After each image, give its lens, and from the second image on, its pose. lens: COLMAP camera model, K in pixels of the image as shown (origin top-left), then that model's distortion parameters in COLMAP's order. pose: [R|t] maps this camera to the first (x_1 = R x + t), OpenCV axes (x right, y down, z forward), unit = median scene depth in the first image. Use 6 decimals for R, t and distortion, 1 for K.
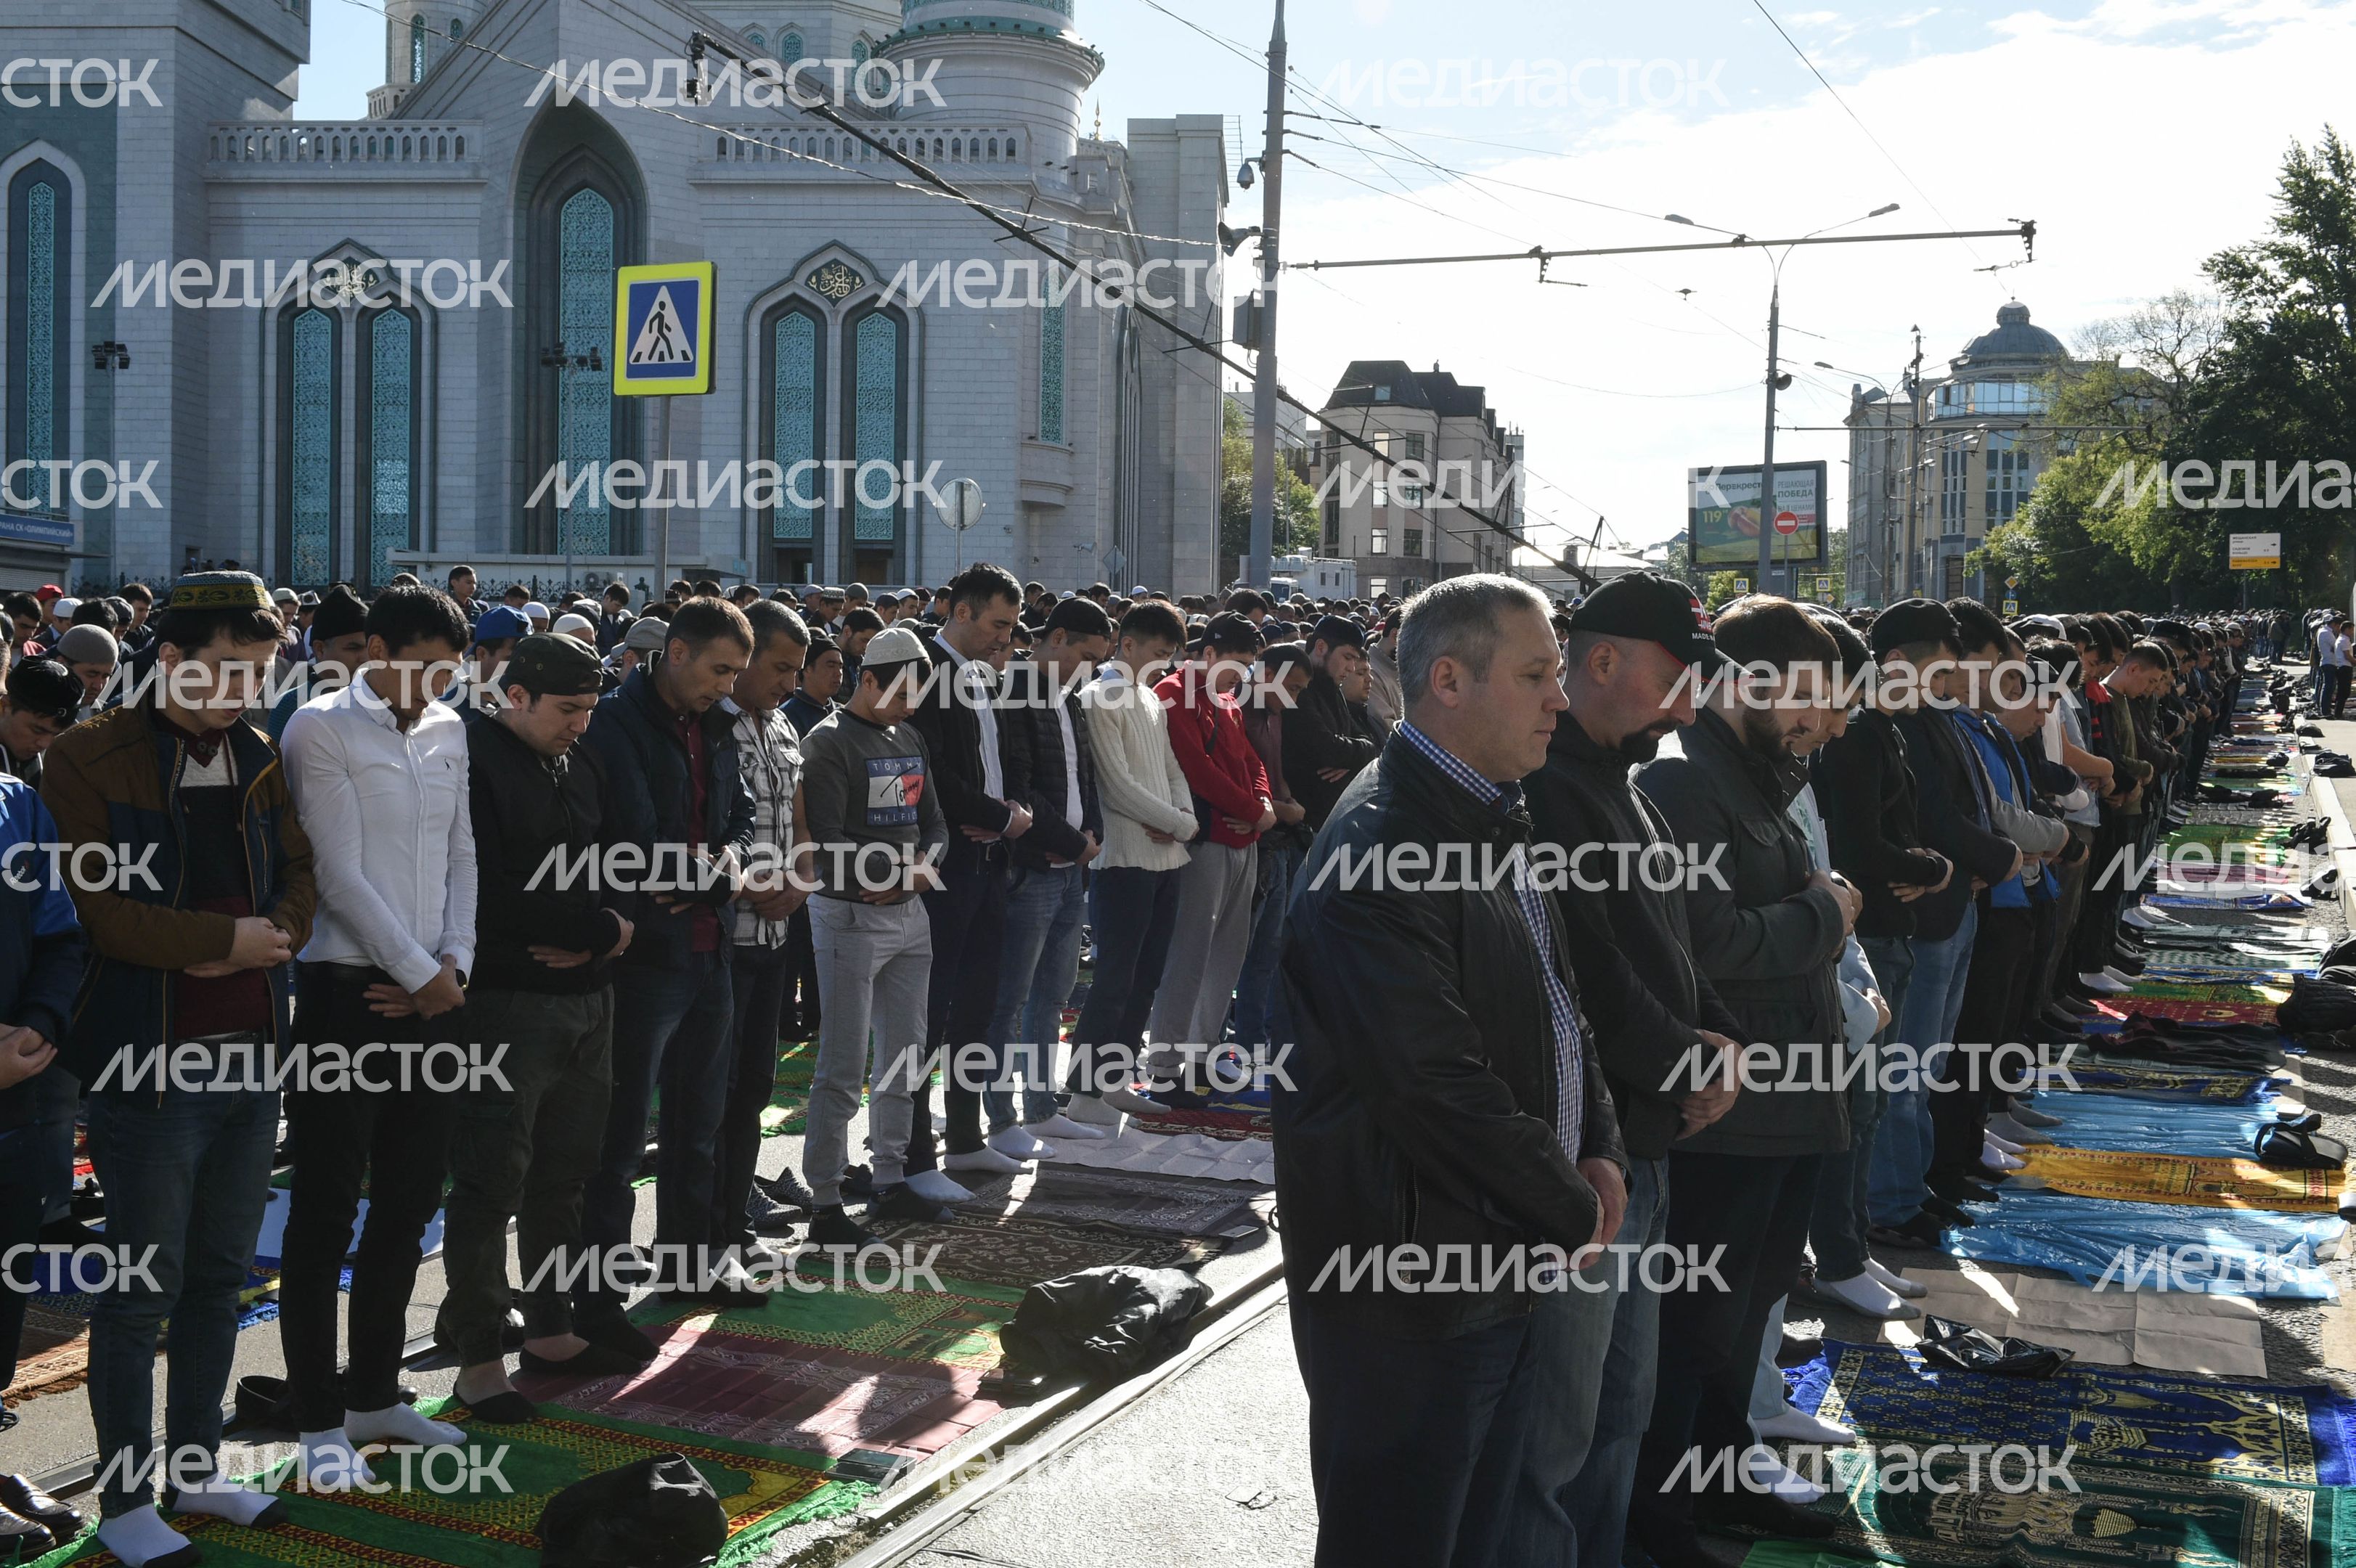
lens RADIAL K [[2321.2, 0, 1144.2], [0, 2321.2, 786.3], [0, 0, 1]] dist [-0.017087, 0.000000]
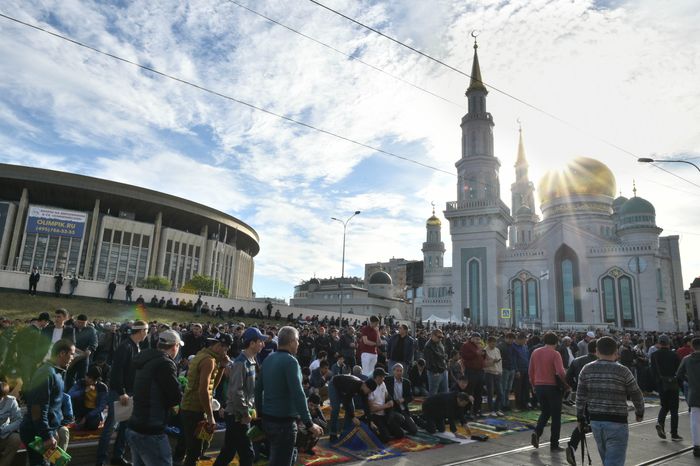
lens RADIAL K [[476.4, 0, 352.2], [0, 476.4, 233.2], [0, 0, 1]] dist [-0.004823, -0.009890]
pose [[0.894686, -0.079347, -0.439592, -0.187641], [-0.041766, 0.964927, -0.259175, 0.015516], [0.444739, 0.250240, 0.859992, -0.296743]]
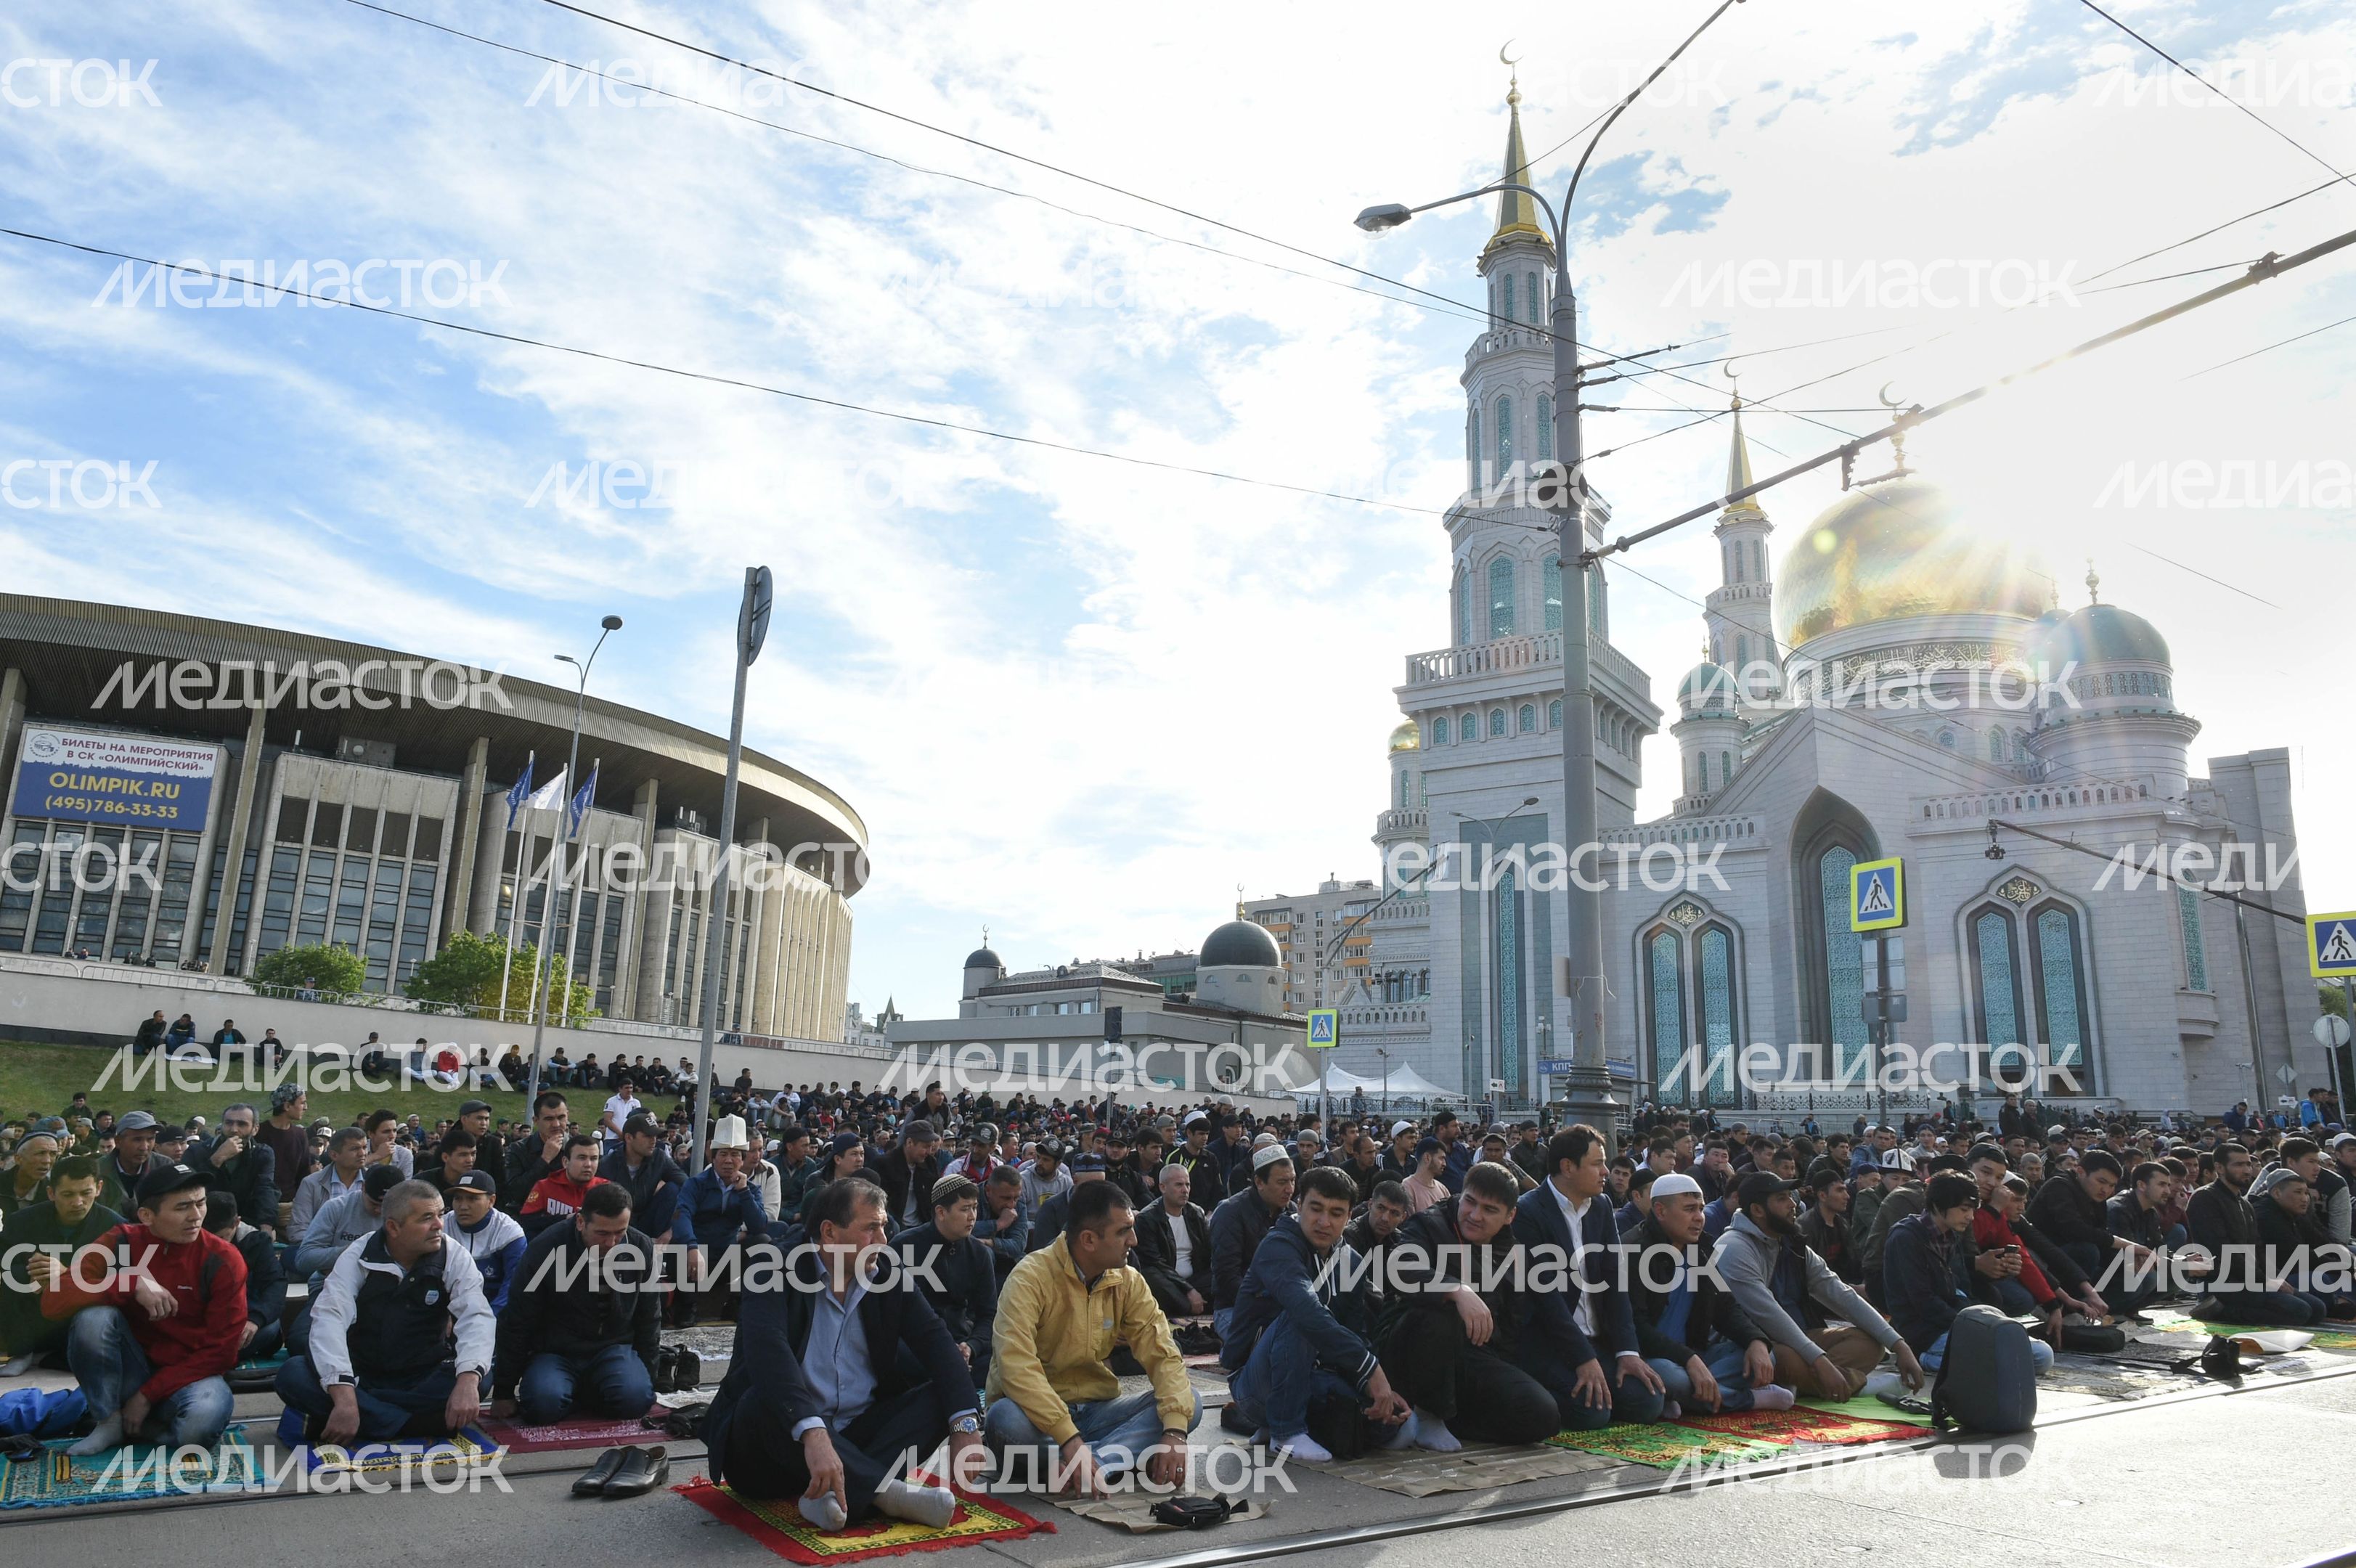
lens RADIAL K [[1603.4, 0, 1203.1], [0, 1603.4, 769.2], [0, 0, 1]] dist [-0.004823, -0.009890]
pose [[0.862983, -0.119006, -0.491017, -0.070290], [-0.029929, 0.958115, -0.284816, 0.014607], [0.504345, 0.260487, 0.823276, -0.124796]]
